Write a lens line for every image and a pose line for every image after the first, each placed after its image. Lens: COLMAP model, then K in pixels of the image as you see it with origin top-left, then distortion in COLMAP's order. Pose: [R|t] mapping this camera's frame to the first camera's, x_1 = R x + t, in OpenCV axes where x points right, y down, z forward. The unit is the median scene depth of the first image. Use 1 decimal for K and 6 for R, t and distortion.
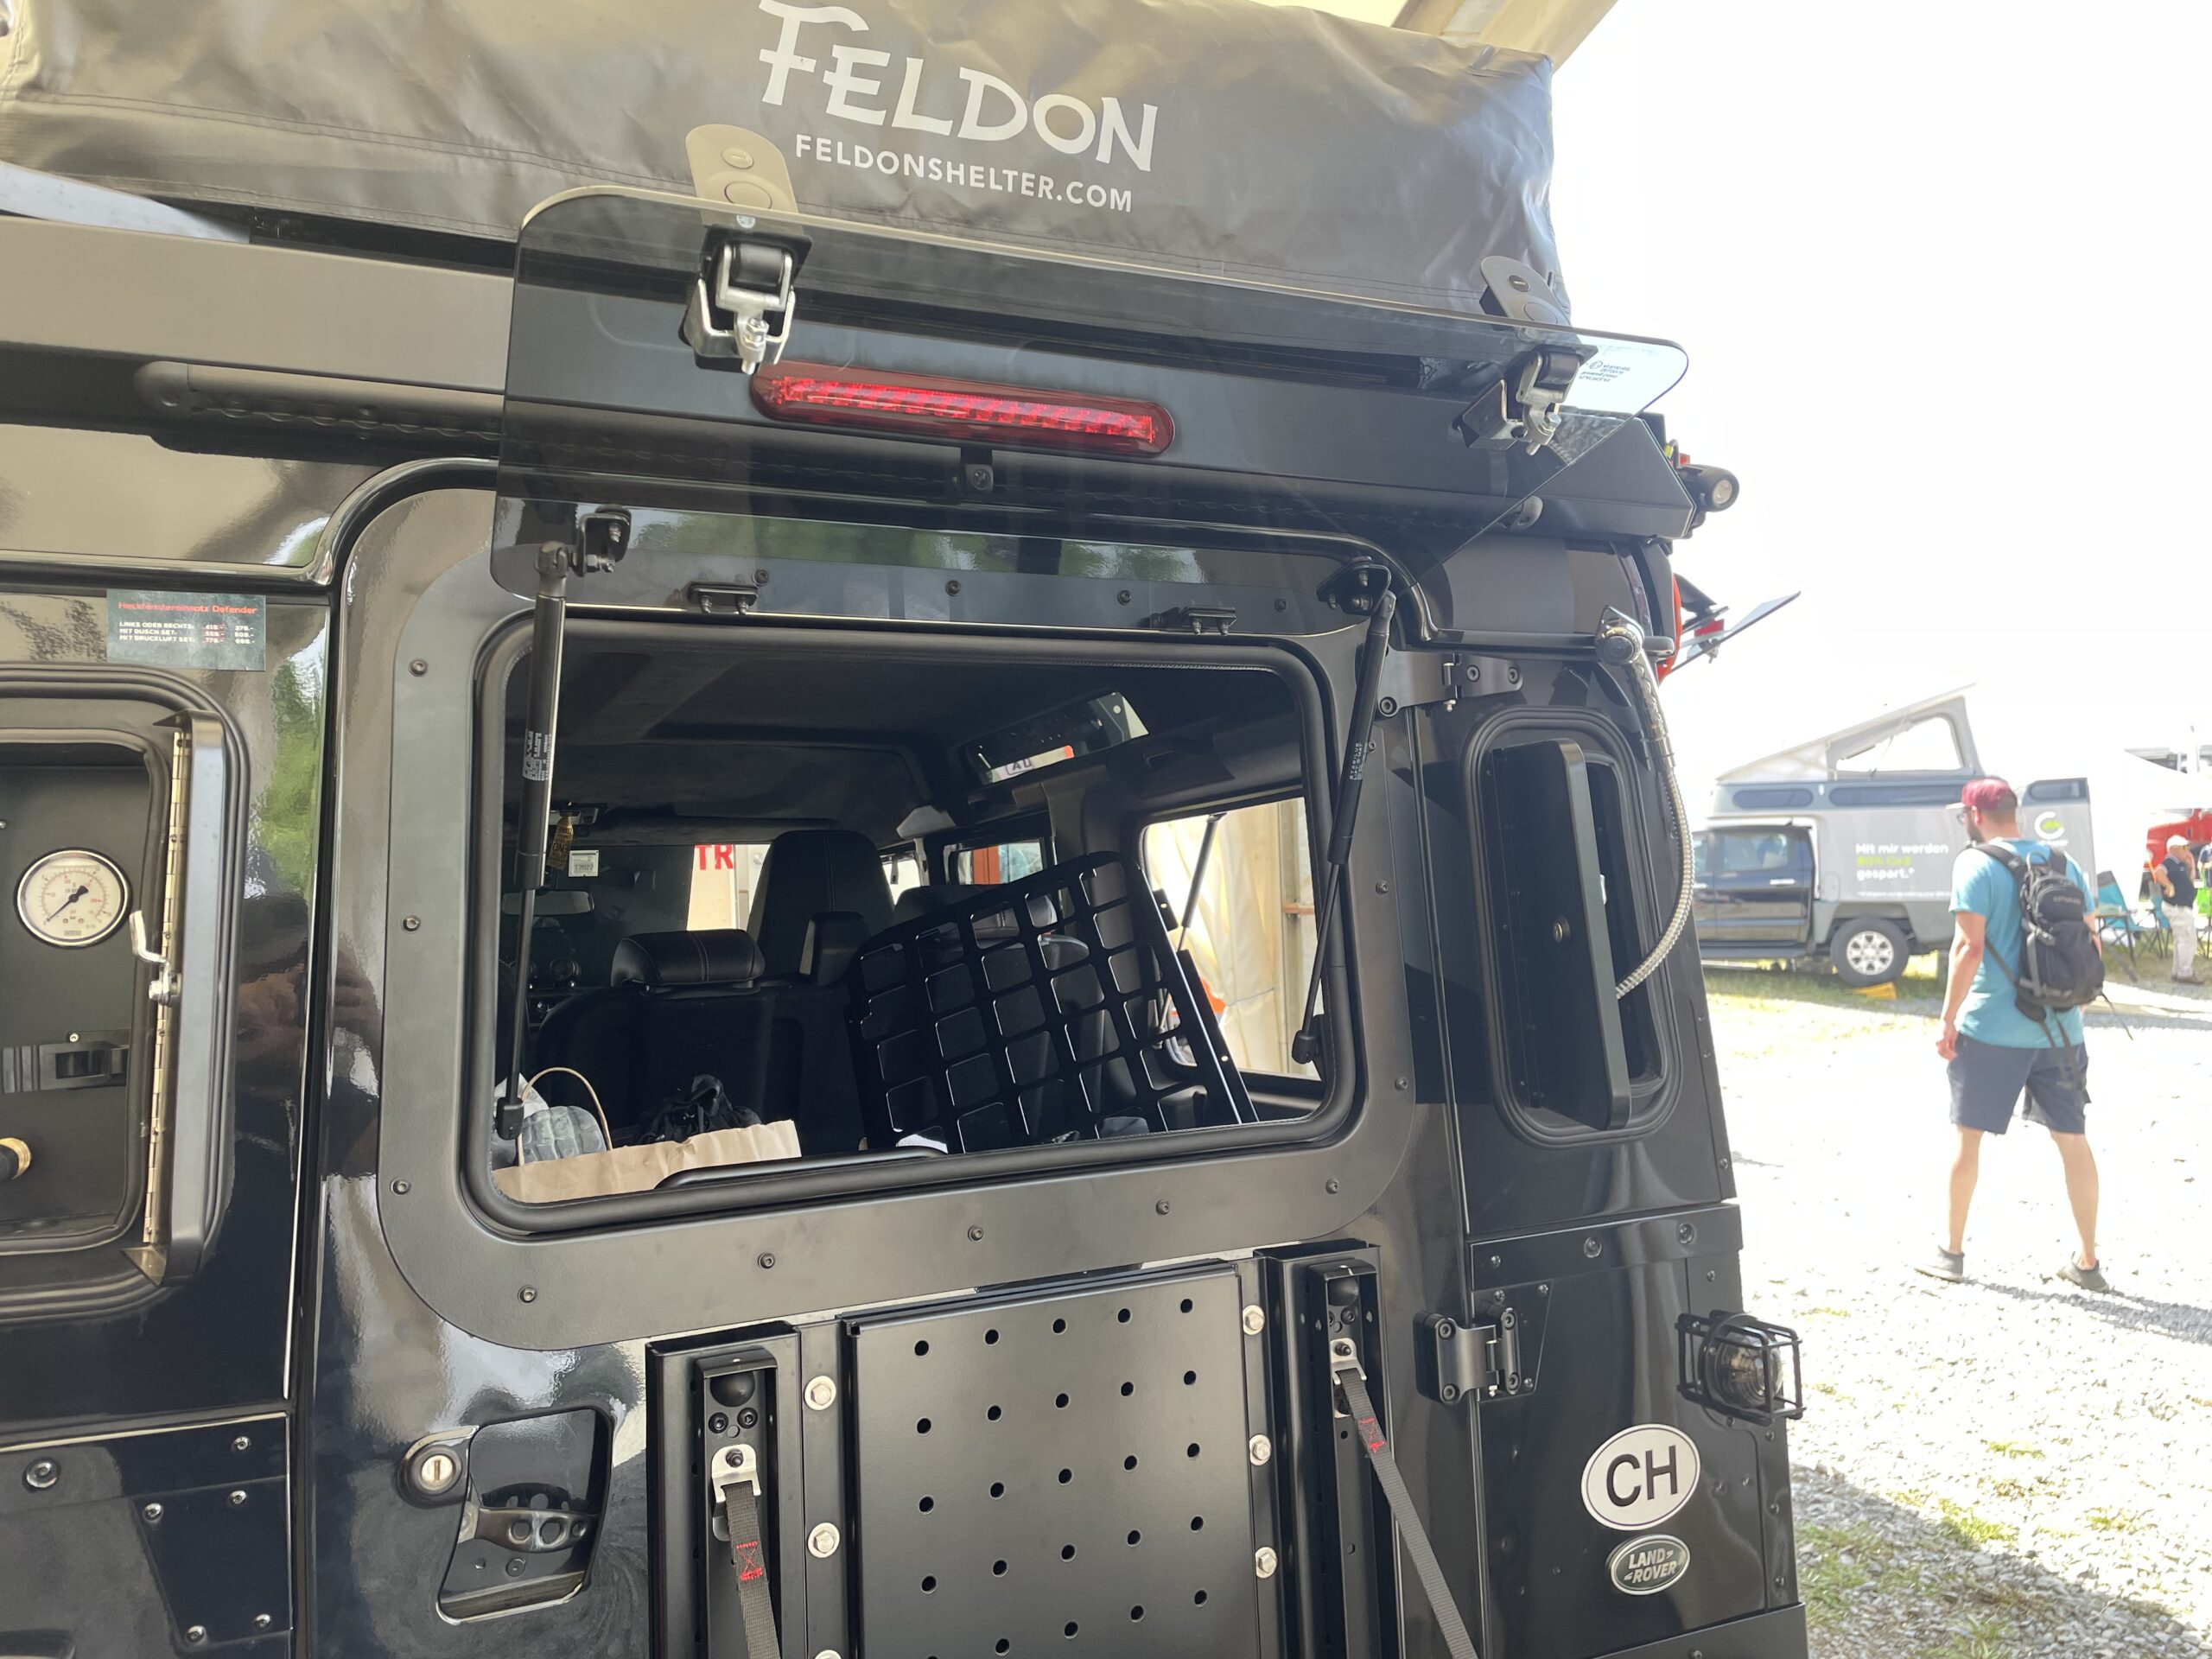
lens RADIAL K [[1683.3, 0, 1118.9], [0, 1683.3, 816.3], [0, 0, 1]] dist [0.066583, -0.086356]
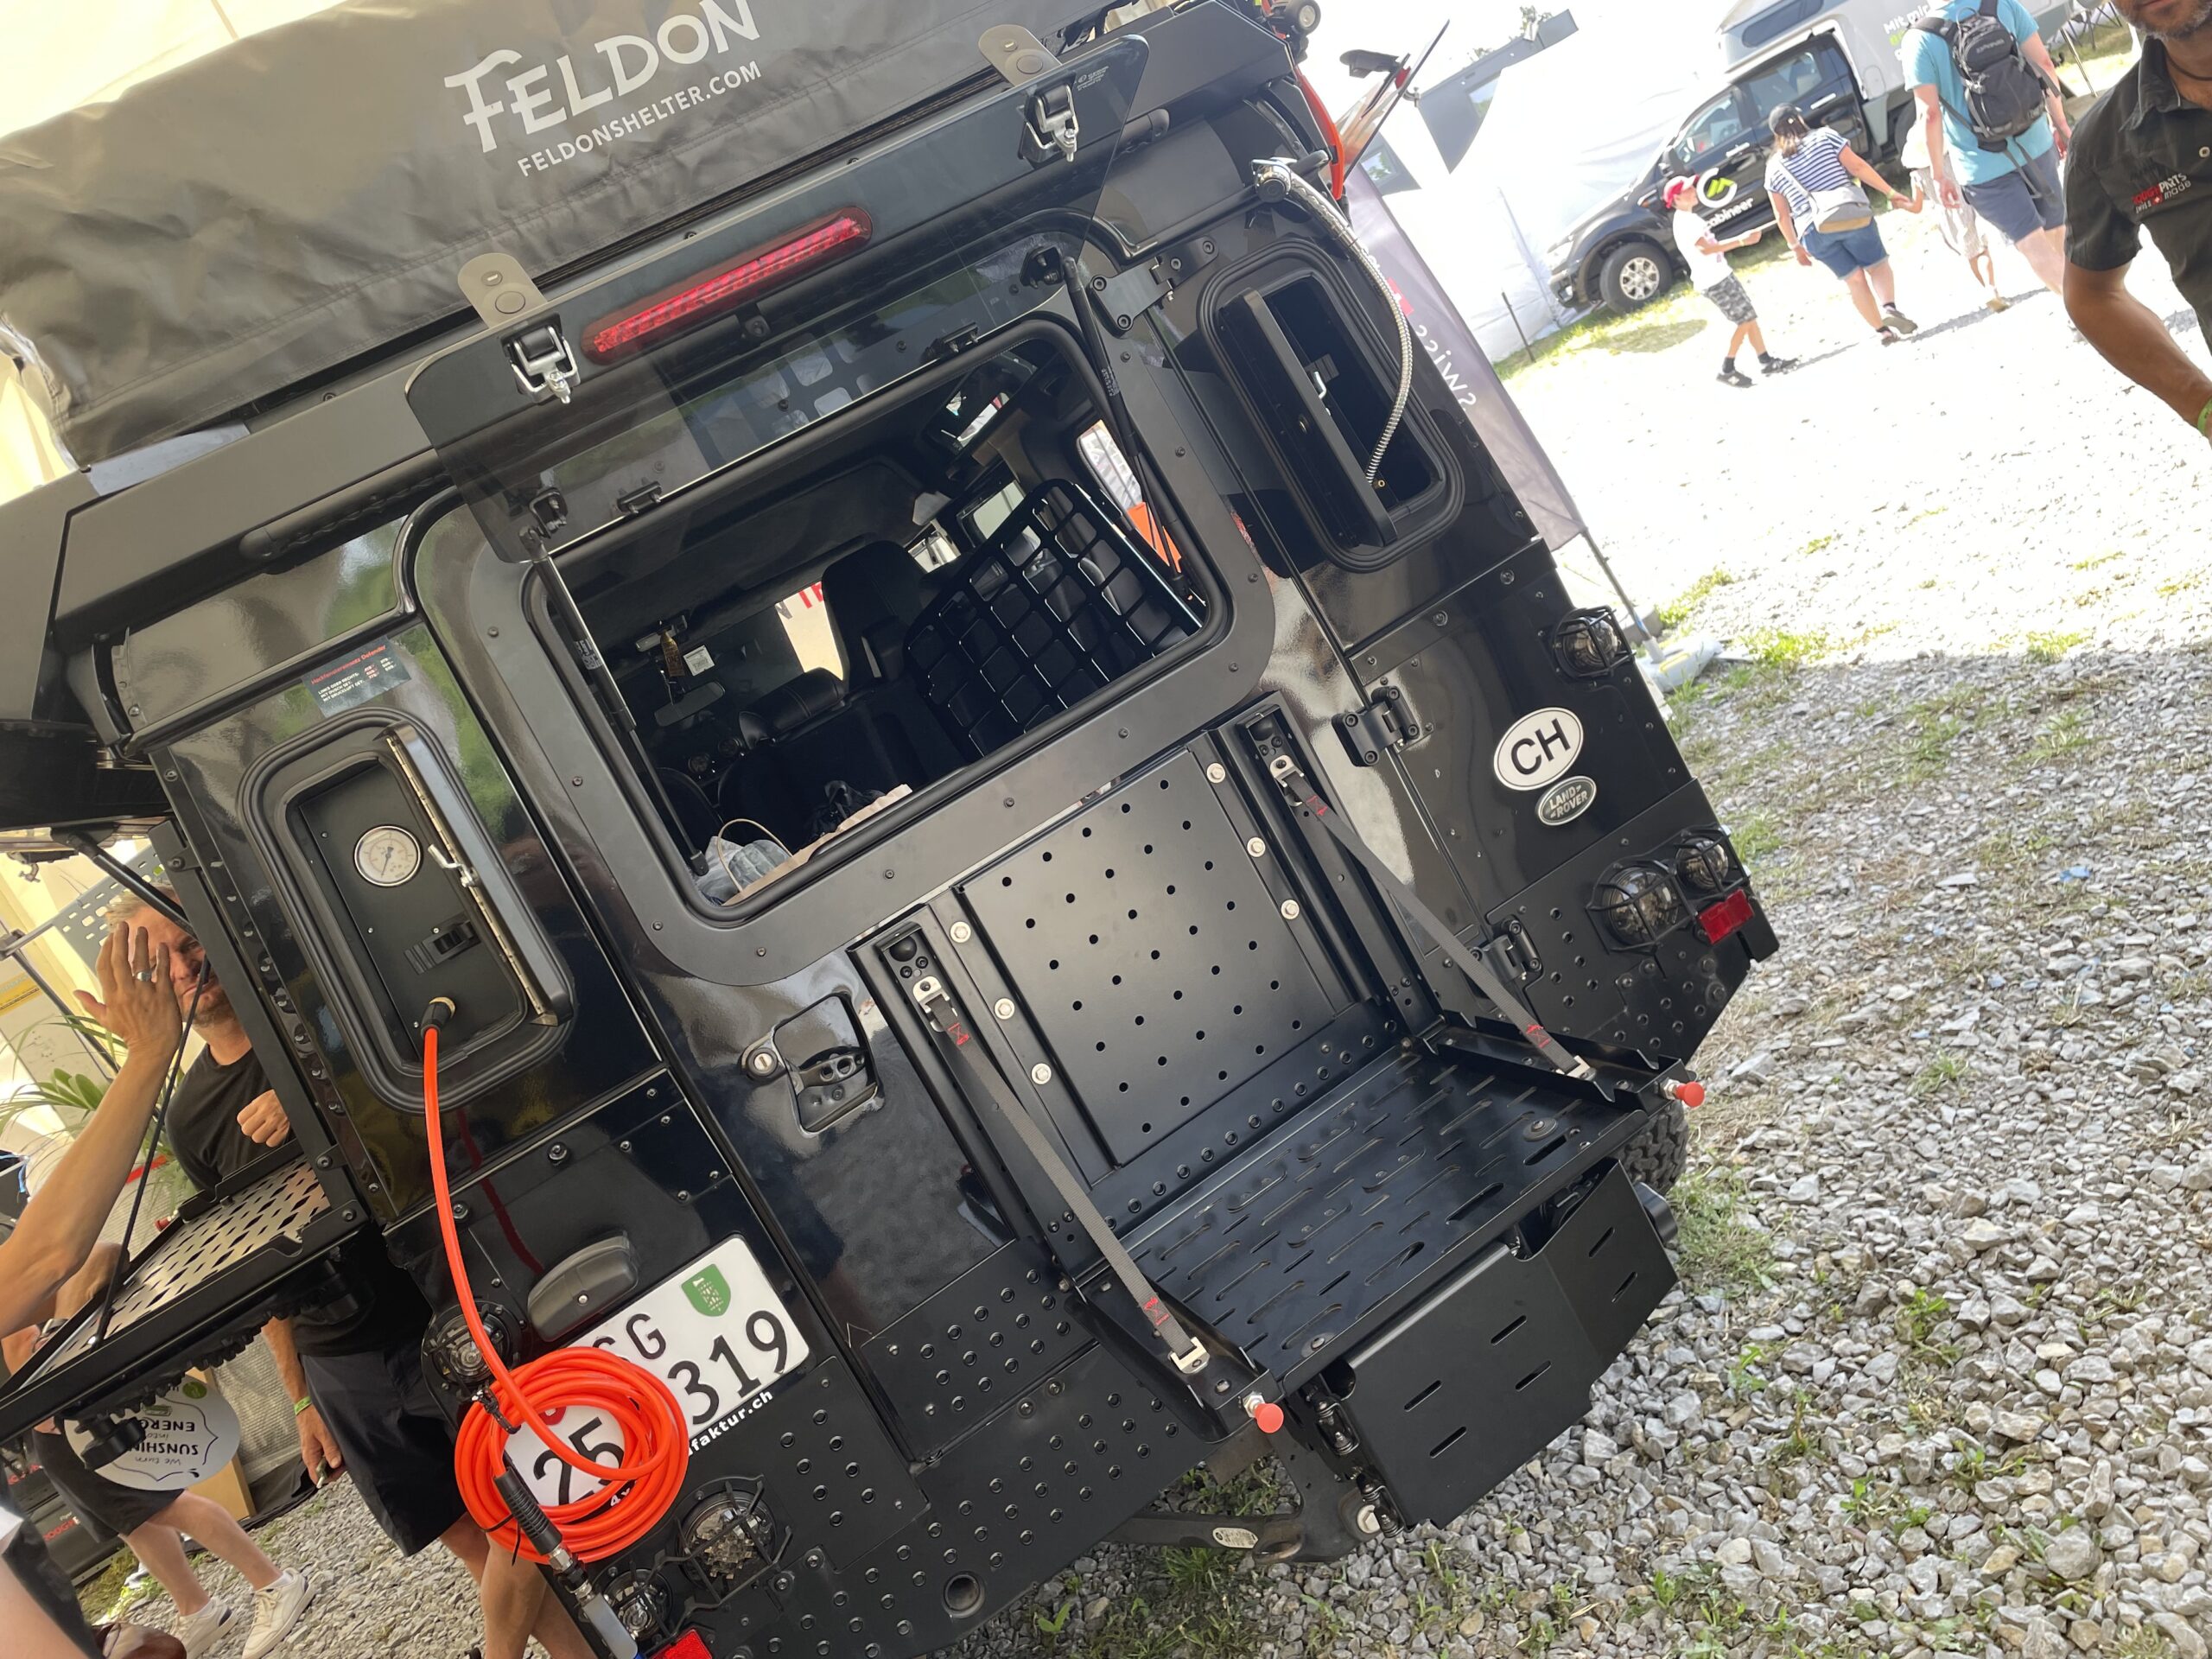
lens RADIAL K [[1683.3, 0, 1123.0], [0, 1683.3, 826.7], [0, 0, 1]] dist [0.066583, -0.086356]
pose [[0.895453, -0.418775, -0.150971, 0.197578], [0.443801, 0.866263, 0.229409, -0.027866], [0.034709, -0.272426, 0.961550, -0.388277]]
